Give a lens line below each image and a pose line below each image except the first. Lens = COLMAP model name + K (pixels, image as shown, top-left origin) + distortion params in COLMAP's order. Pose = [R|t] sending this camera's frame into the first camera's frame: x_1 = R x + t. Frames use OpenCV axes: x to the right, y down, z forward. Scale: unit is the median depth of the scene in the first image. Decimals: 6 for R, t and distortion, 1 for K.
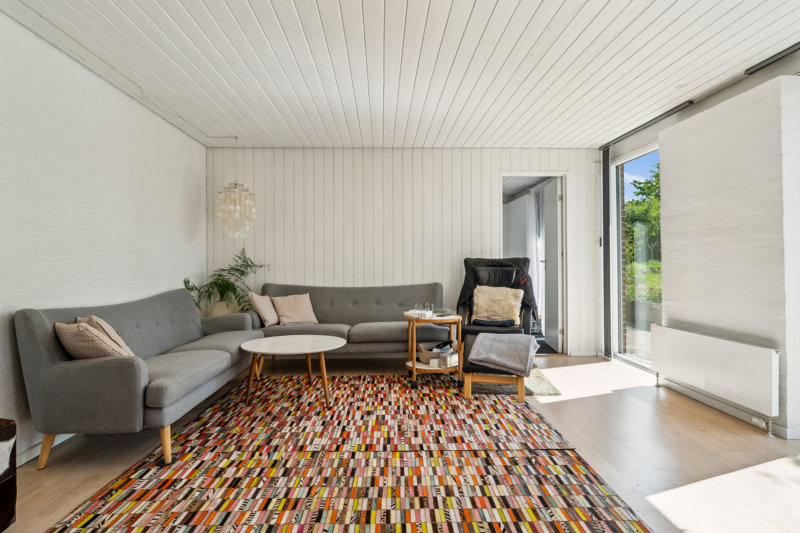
lens RADIAL K [[437.3, 0, 392.9], [0, 437.3, 264.7], [0, 0, 1]] dist [0.006021, 0.000520]
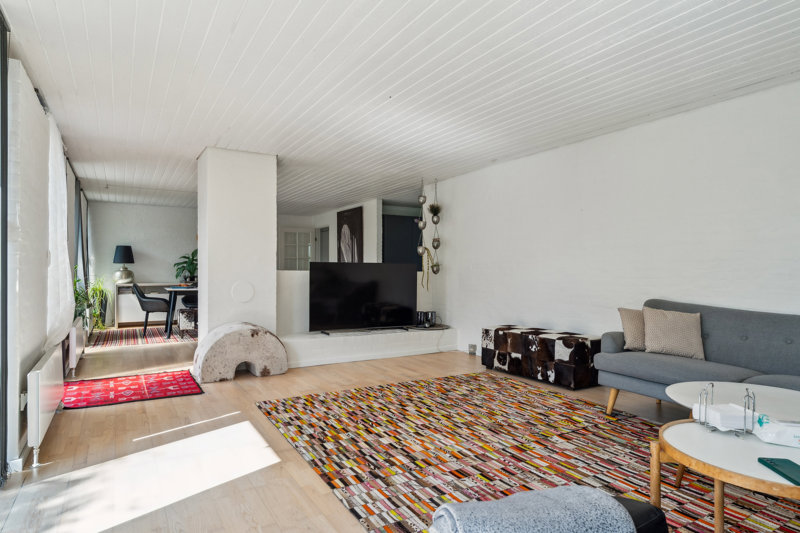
lens RADIAL K [[455.6, 0, 400.1], [0, 455.6, 268.6], [0, 0, 1]] dist [-0.000325, 0.000144]
pose [[-0.862622, -0.000552, -0.505849, 0.769802], [-0.000388, 1.000000, -0.000430, -0.007147], [0.505849, -0.000175, -0.862622, 1.875918]]
